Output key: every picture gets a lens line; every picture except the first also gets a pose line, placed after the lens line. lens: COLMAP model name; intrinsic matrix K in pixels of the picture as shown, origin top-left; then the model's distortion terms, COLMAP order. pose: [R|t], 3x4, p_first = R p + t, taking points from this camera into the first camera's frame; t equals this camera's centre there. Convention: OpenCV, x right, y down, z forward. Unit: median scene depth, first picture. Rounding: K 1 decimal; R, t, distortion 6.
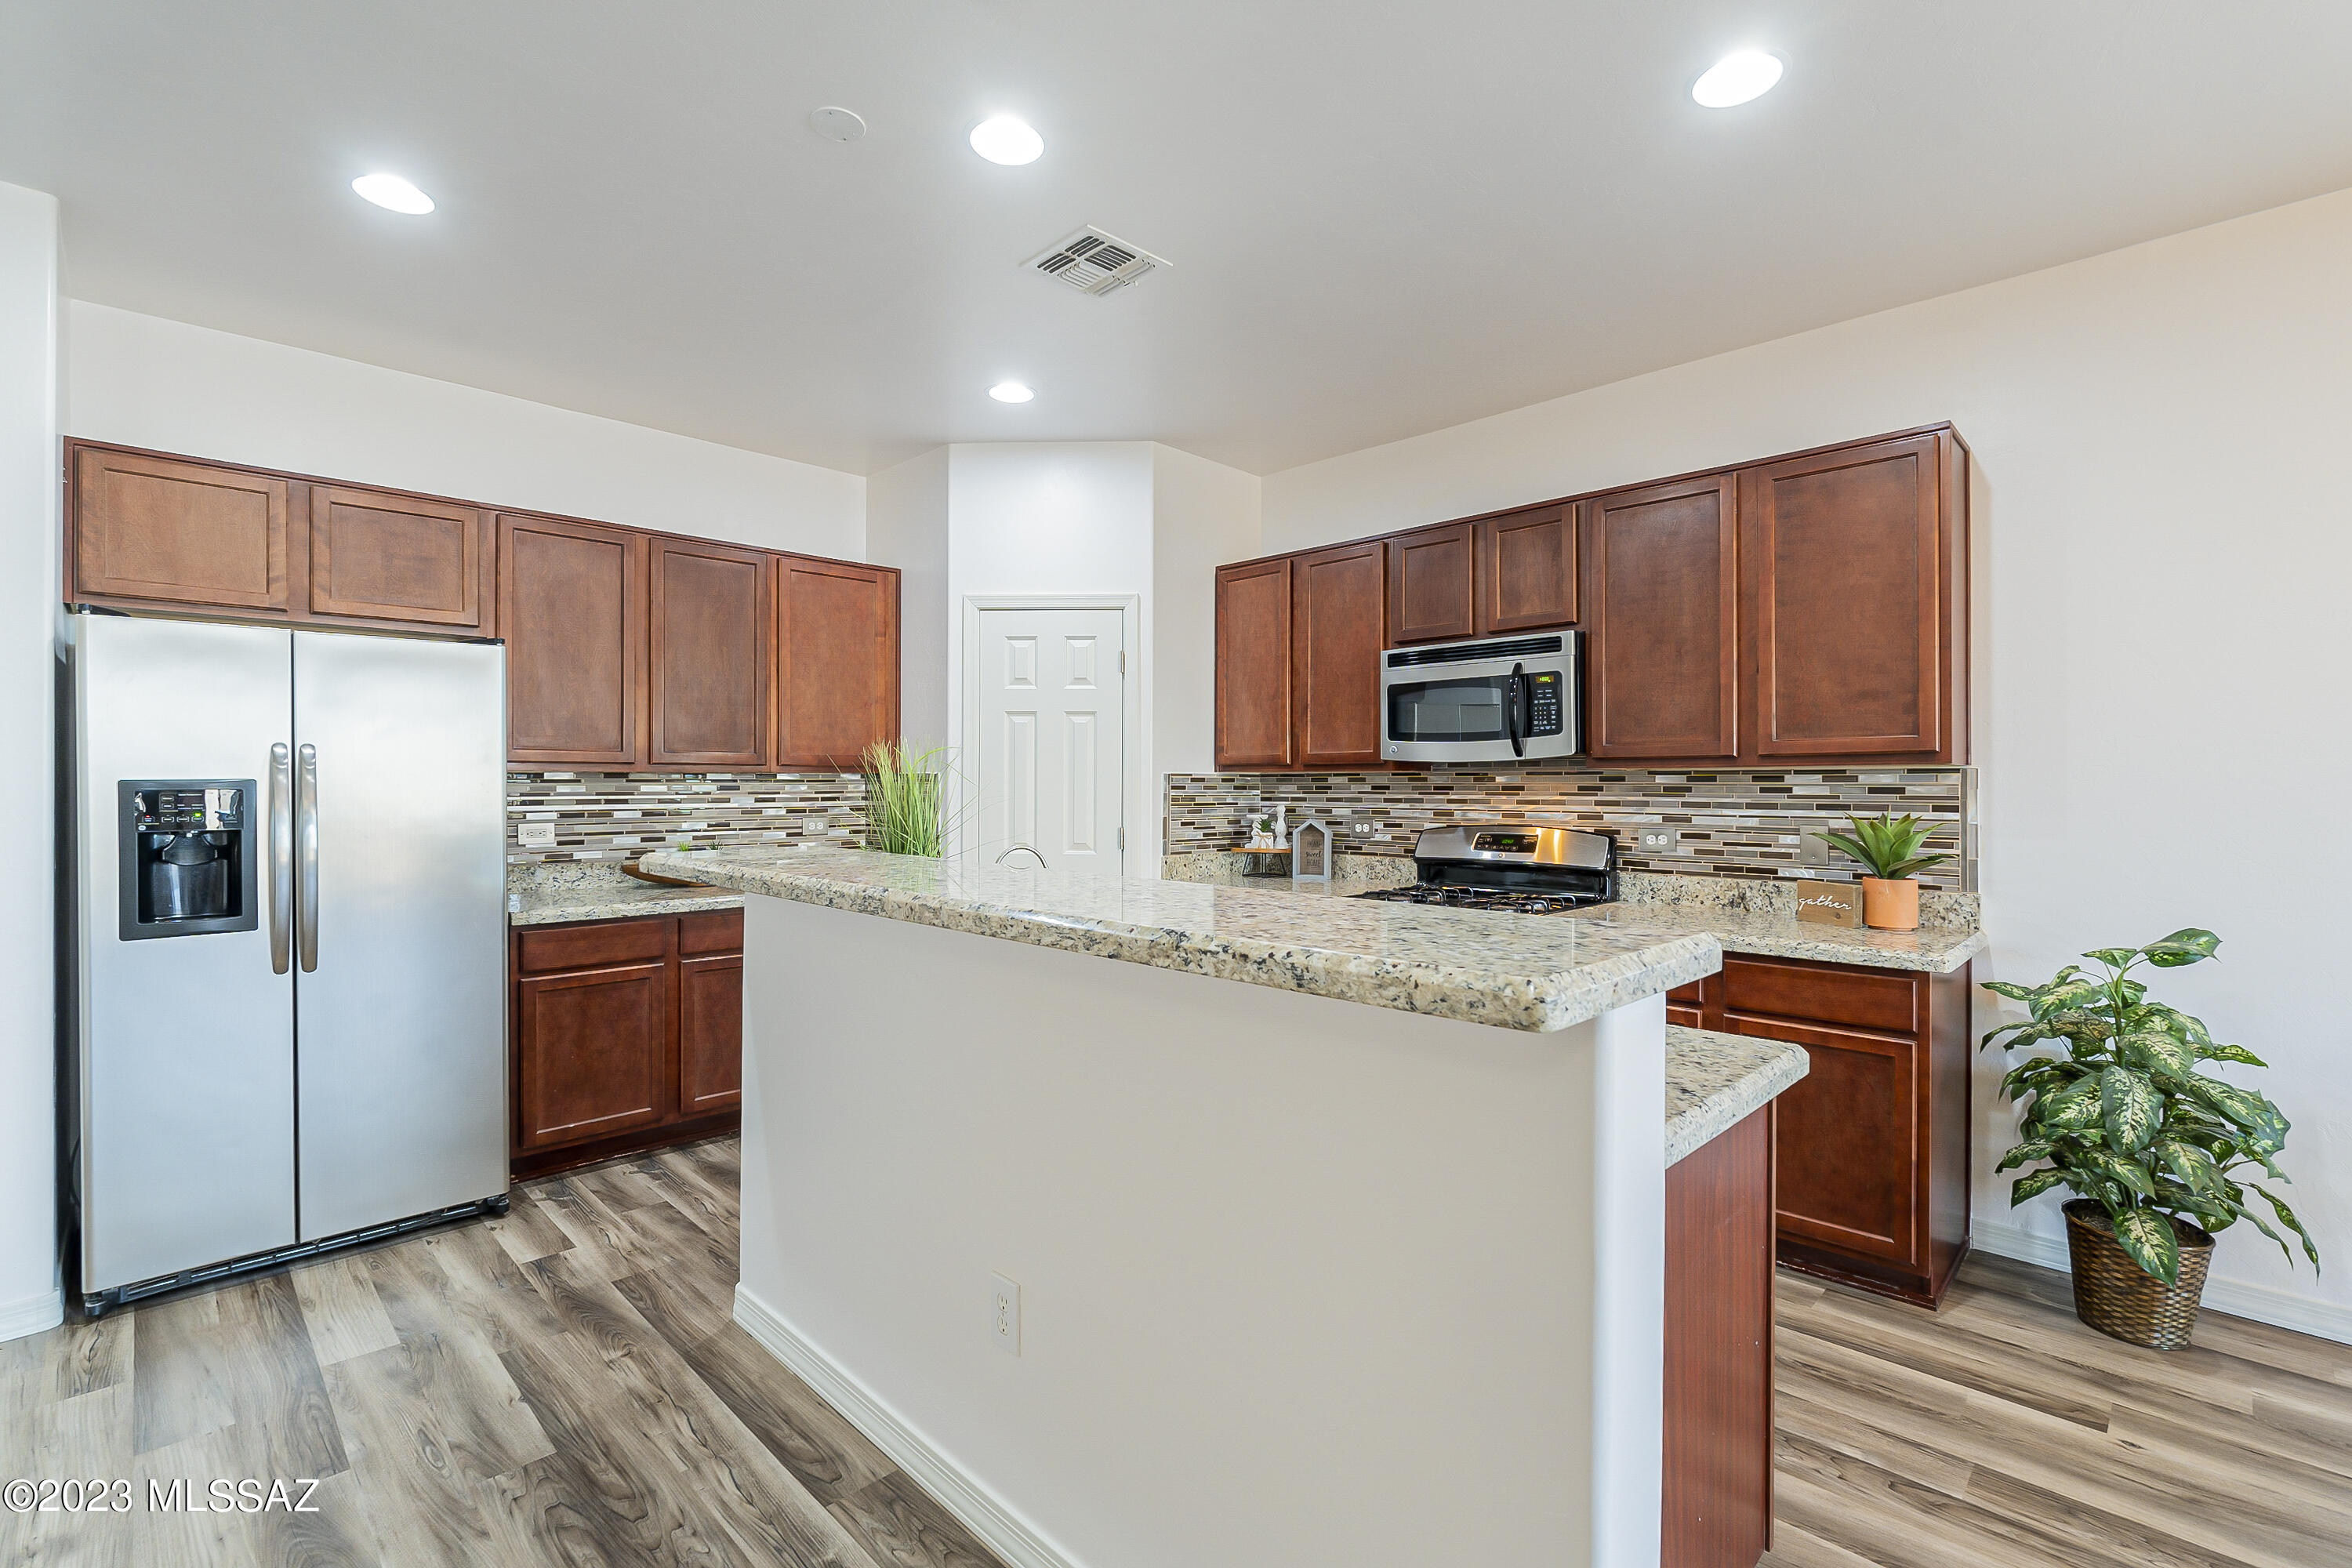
lens RADIAL K [[1029.9, 0, 1187.9], [0, 1029.9, 778.7], [0, 0, 1]] dist [0.002325, 0.000283]
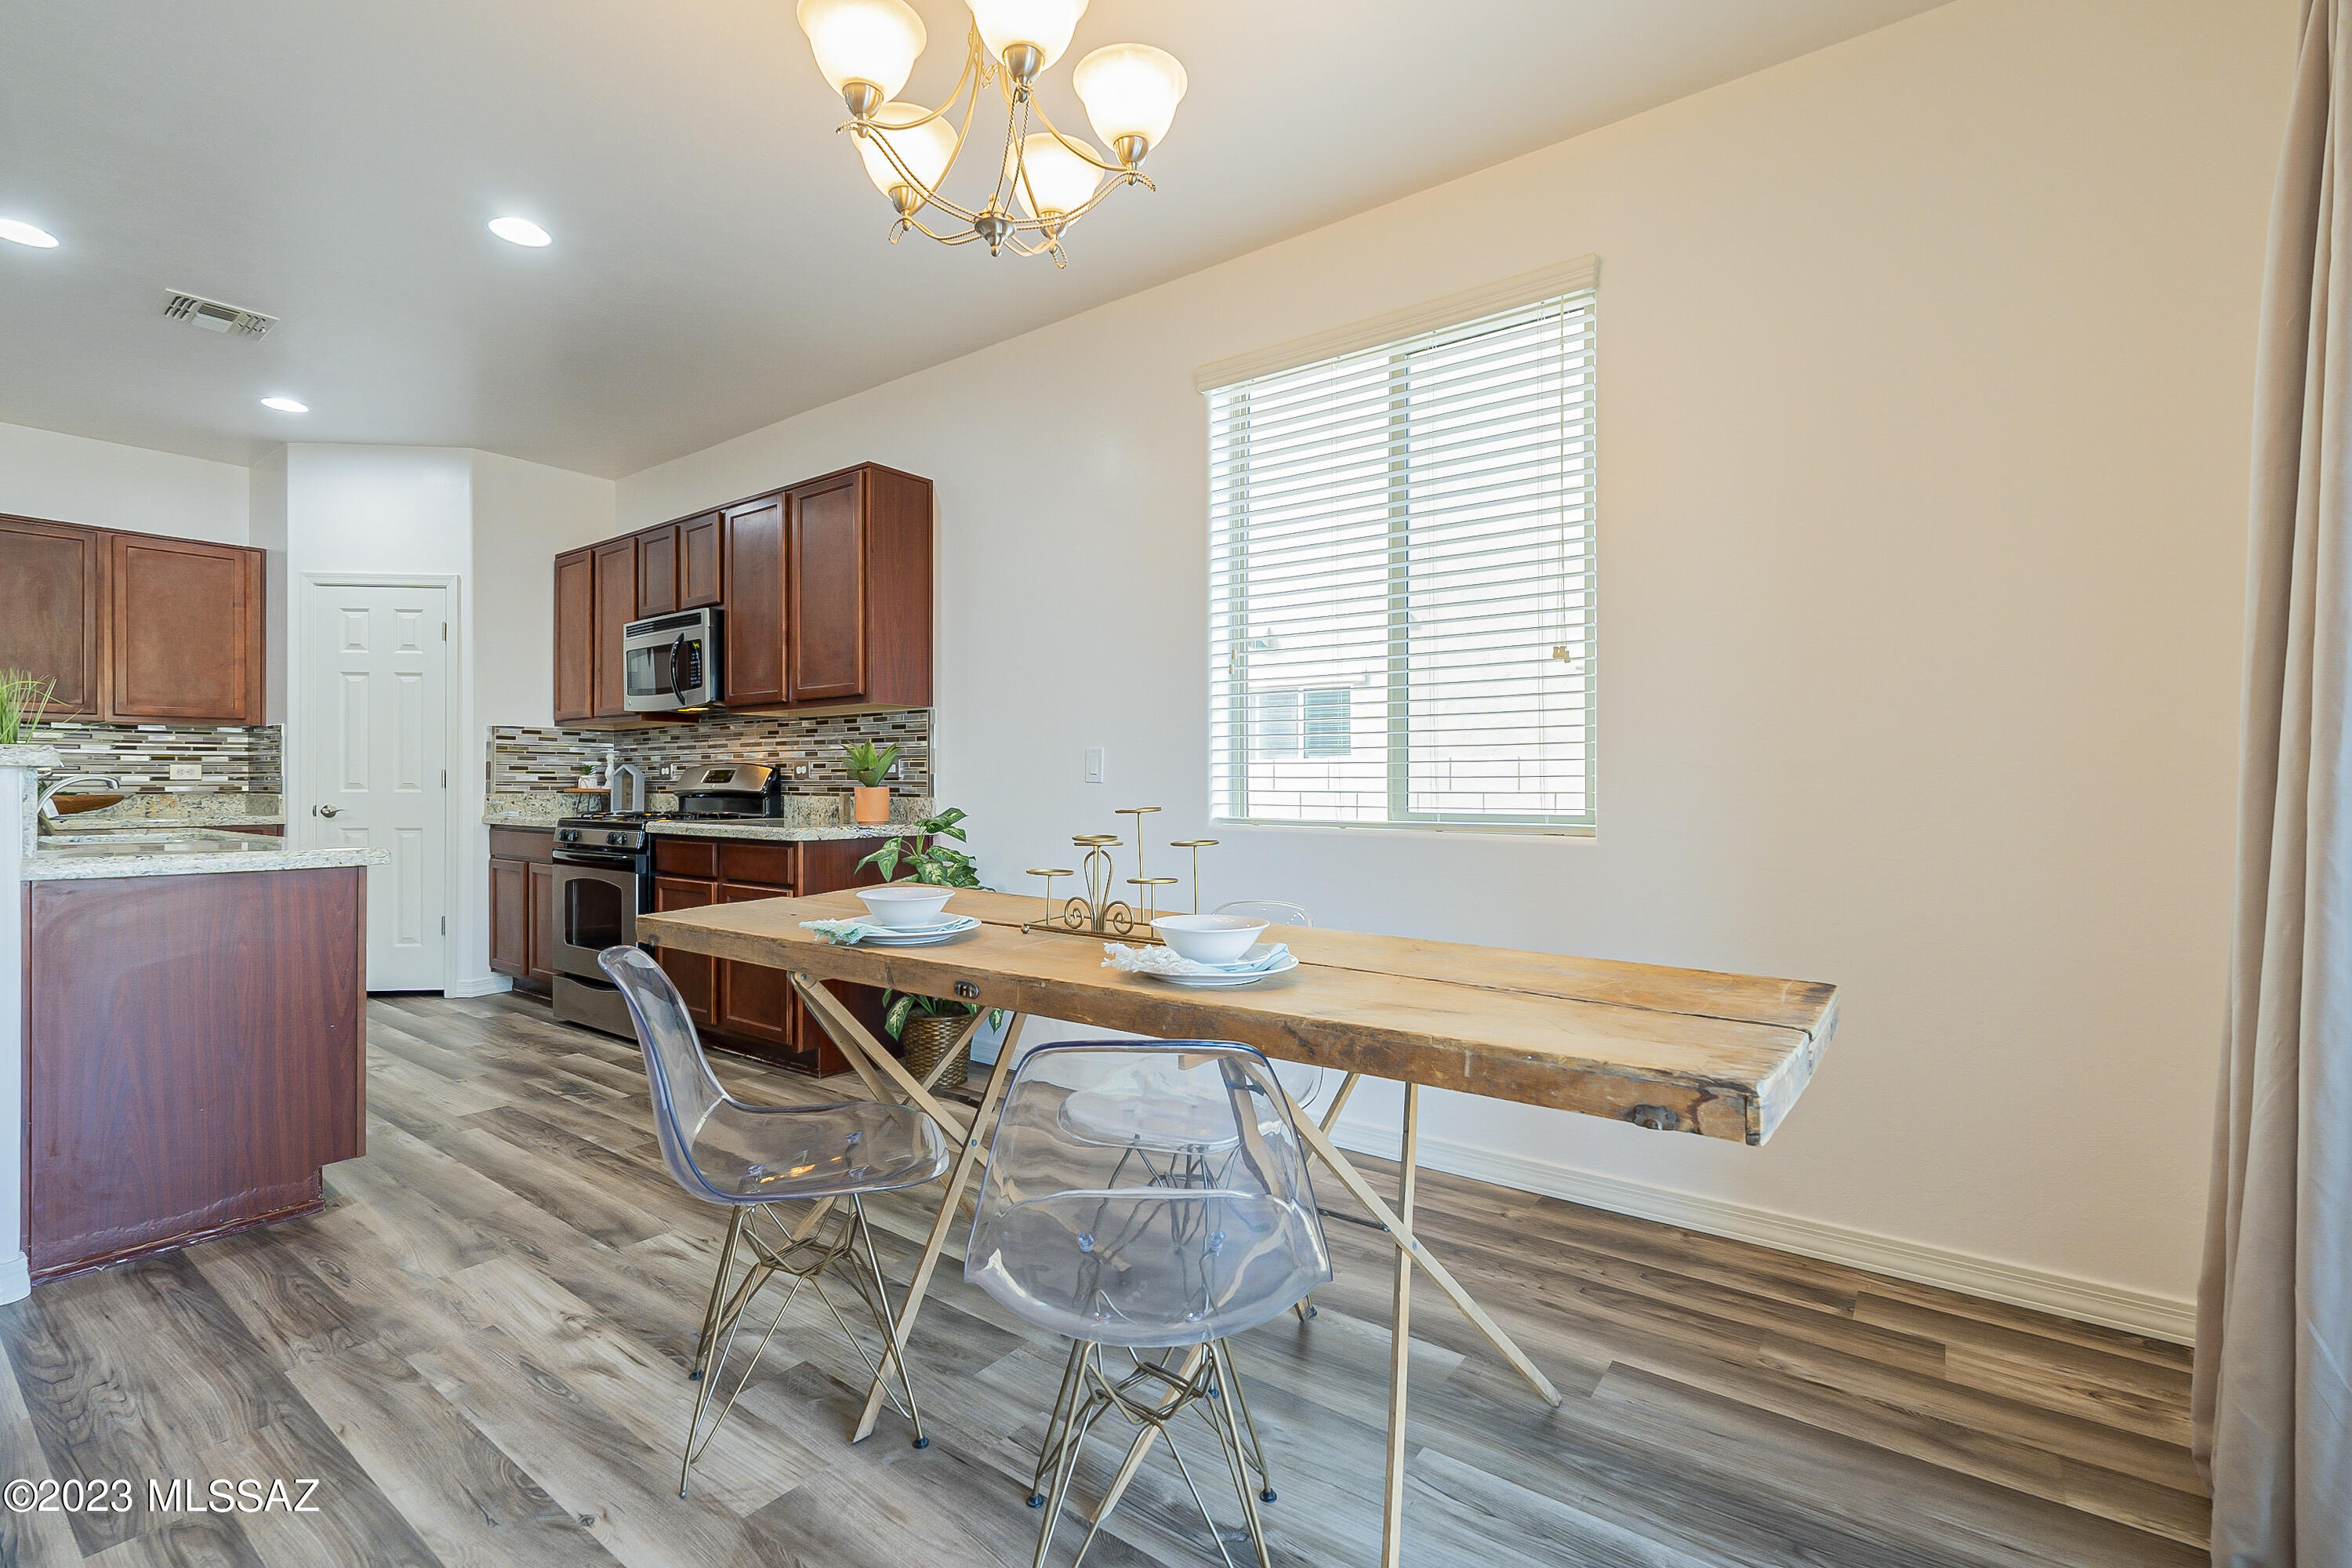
lens RADIAL K [[1029.9, 0, 1159.4], [0, 1029.9, 787.8], [0, 0, 1]] dist [0.002325, 0.000283]
pose [[0.992457, -0.002764, 0.122563, 0.681554], [0.001344, 0.999931, 0.011665, 0.061493], [-0.122587, -0.011412, 0.992392, -0.322728]]
